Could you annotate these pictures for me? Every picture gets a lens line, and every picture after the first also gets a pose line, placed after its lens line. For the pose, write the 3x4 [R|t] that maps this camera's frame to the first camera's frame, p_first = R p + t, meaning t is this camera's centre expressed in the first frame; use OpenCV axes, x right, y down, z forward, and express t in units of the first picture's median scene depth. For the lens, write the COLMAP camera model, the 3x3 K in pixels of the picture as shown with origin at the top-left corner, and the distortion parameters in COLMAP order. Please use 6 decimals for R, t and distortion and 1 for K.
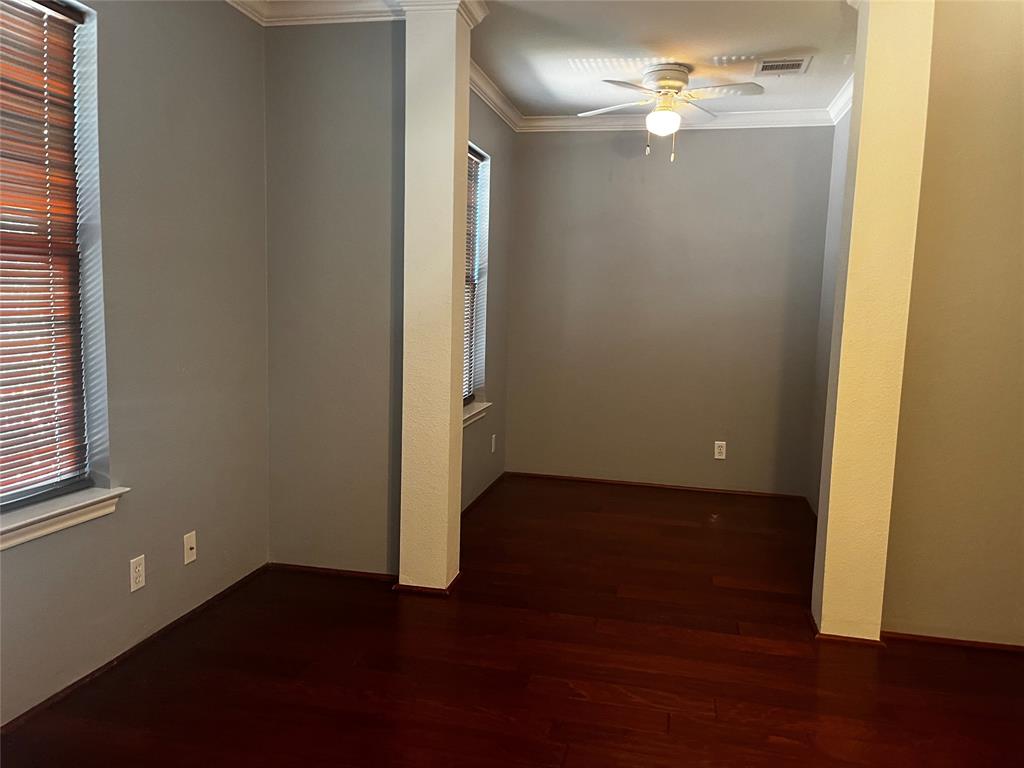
lens RADIAL K [[776.1, 0, 509.5], [0, 776.1, 389.6], [0, 0, 1]] dist [0.090364, -0.110605]
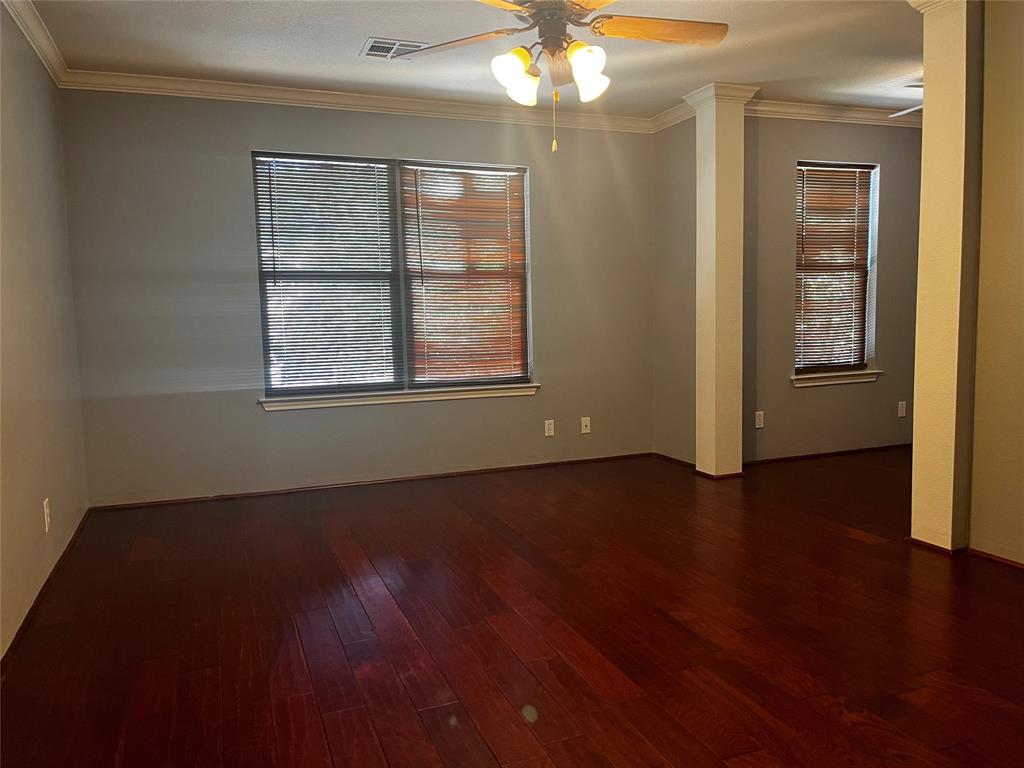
lens RADIAL K [[776.1, 0, 509.5], [0, 776.1, 389.6], [0, 0, 1]] dist [0.090364, -0.110605]
pose [[0.552655, 0.041532, -0.832375, 1.134348], [-0.058689, 0.998217, 0.010840, 0.112998], [0.831341, 0.042861, 0.554107, -0.215948]]
